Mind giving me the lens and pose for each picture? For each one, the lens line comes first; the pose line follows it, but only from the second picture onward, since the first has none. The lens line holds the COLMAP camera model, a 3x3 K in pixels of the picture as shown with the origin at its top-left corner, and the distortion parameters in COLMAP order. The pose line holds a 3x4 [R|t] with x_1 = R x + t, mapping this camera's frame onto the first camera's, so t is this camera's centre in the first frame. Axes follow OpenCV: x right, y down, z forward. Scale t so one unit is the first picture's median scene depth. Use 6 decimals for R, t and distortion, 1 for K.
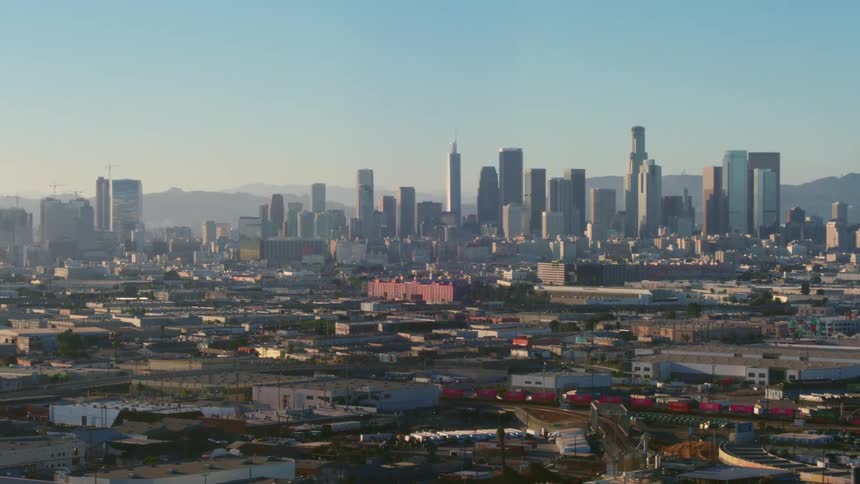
lens RADIAL K [[2280.2, 0, 430.0], [0, 2280.2, 242.0], [0, 0, 1]] dist [0.106336, 0.079627]
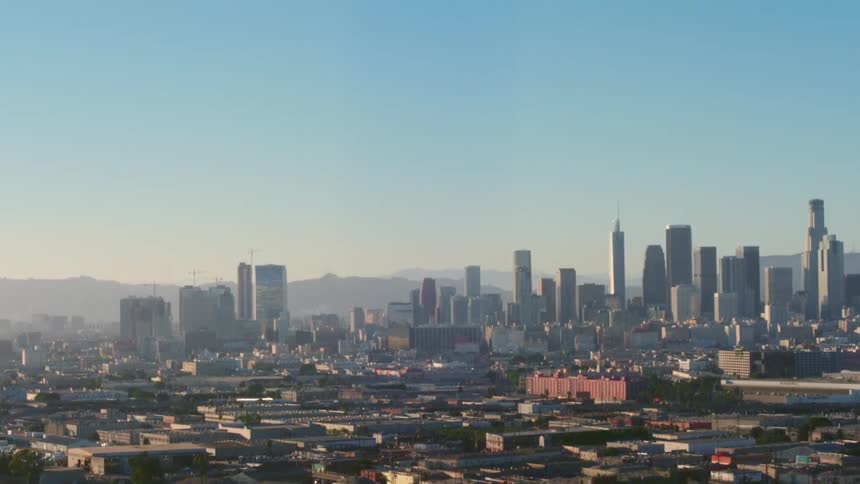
lens RADIAL K [[2280.2, 0, 430.0], [0, 2280.2, 242.0], [0, 0, 1]] dist [0.106336, 0.079627]
pose [[0.997501, -0.015302, -0.068972, -0.003766], [0.012760, 0.999228, -0.037146, -0.002321], [0.069487, 0.036173, 0.996927, 0.162148]]
